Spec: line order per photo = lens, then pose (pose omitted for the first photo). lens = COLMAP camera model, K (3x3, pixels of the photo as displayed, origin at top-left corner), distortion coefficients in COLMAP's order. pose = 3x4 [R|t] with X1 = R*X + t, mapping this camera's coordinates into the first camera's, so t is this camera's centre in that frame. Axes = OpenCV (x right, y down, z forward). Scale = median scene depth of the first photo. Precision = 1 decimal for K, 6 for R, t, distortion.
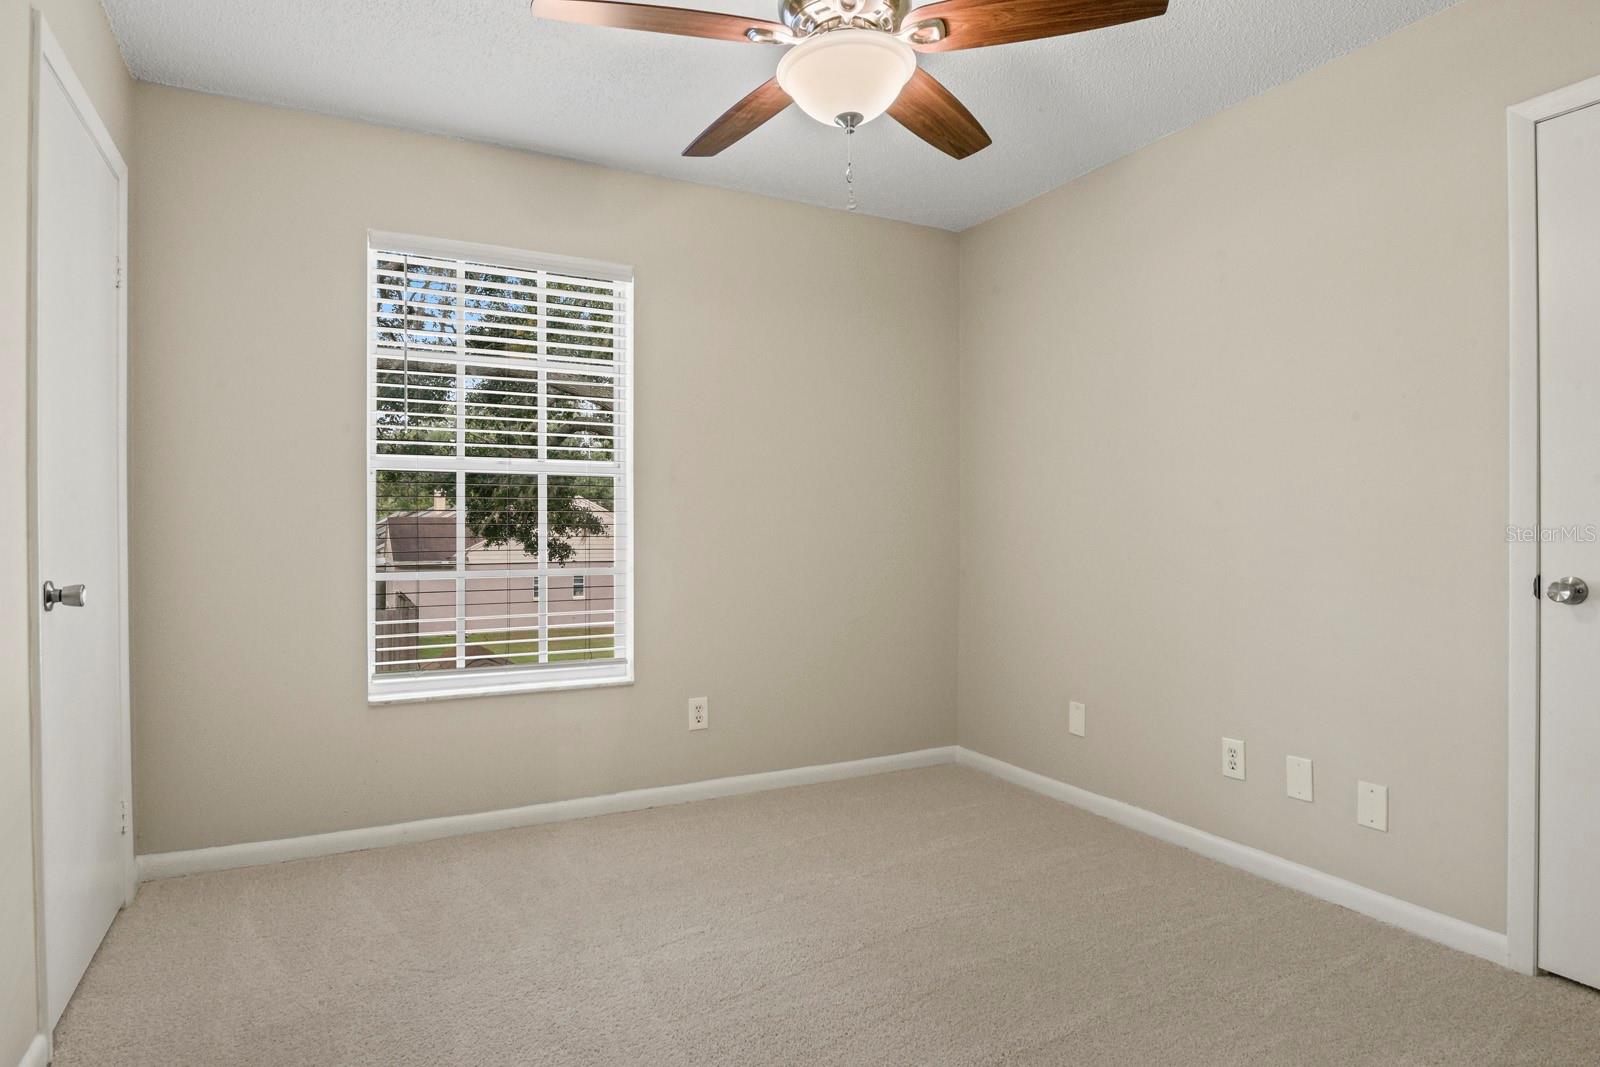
lens RADIAL K [[897.0, 0, 796.5], [0, 897.0, 535.6], [0, 0, 1]] dist [0.004450, 0.000269]
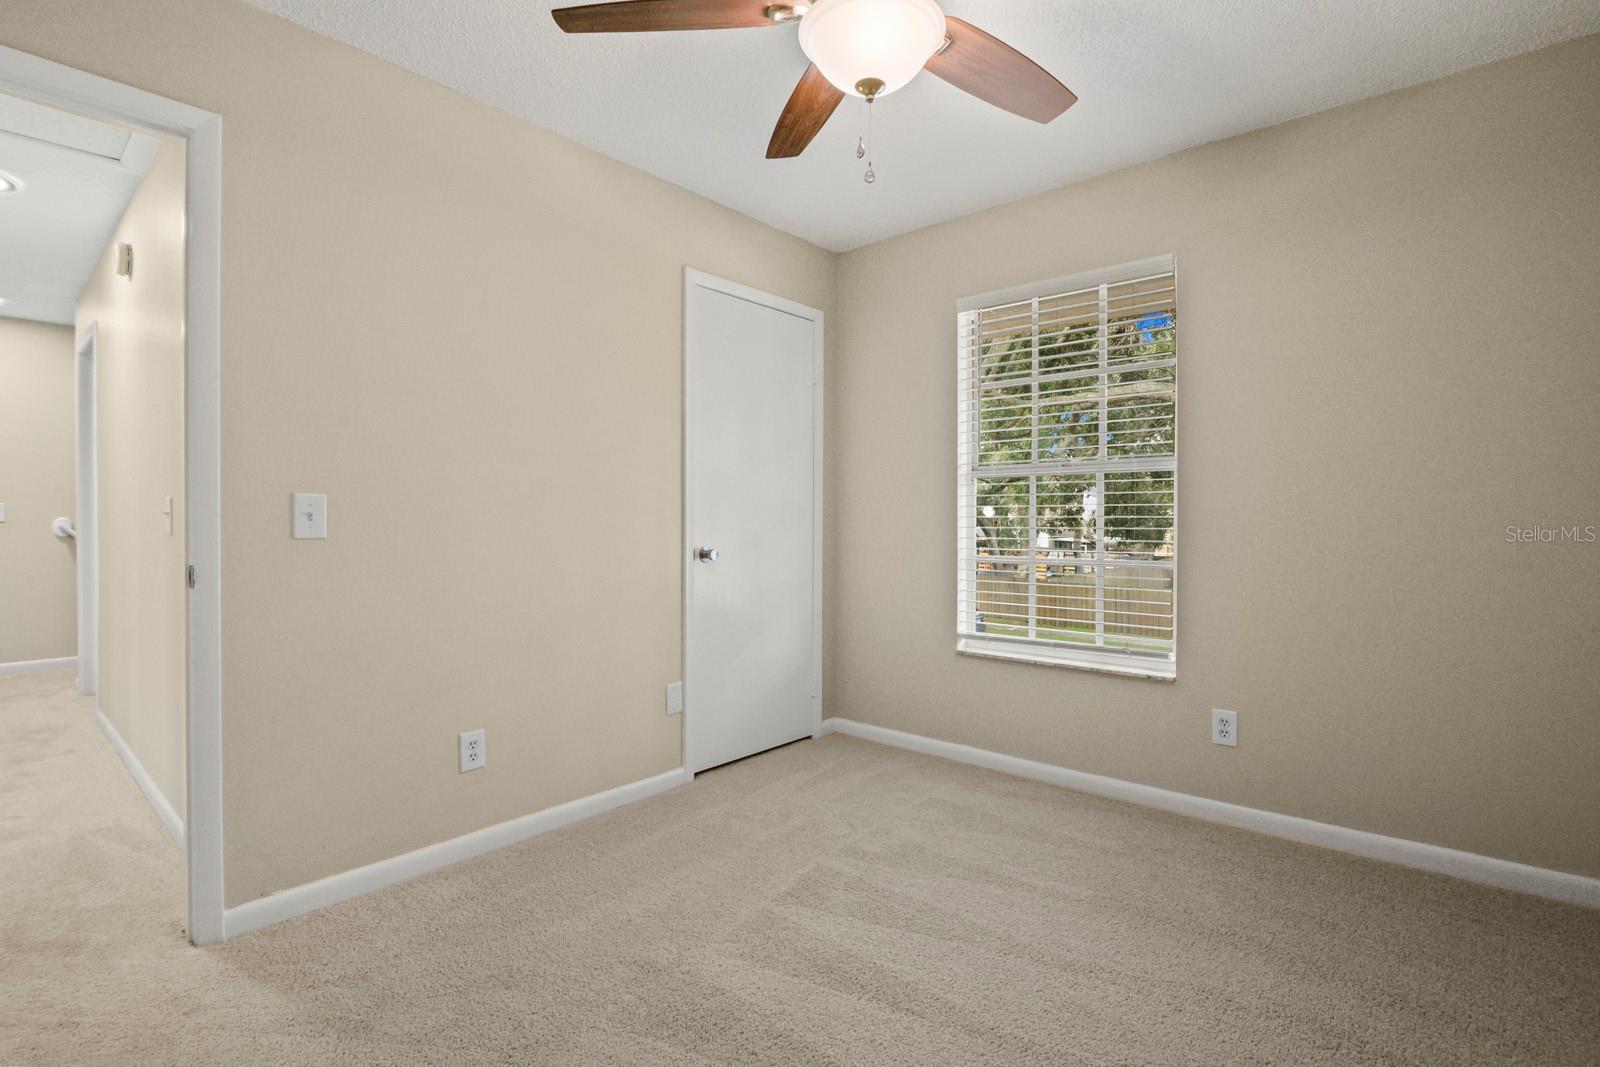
lens RADIAL K [[756.2, 0, 793.0], [0, 756.2, 522.5], [0, 0, 1]] dist [-0.001642, -0.000094]
pose [[0.350259, -0.003898, -0.936645, 0.445322], [-0.010797, 0.999908, -0.008199, 0.005632], [0.936590, 0.012985, 0.350185, 0.334500]]
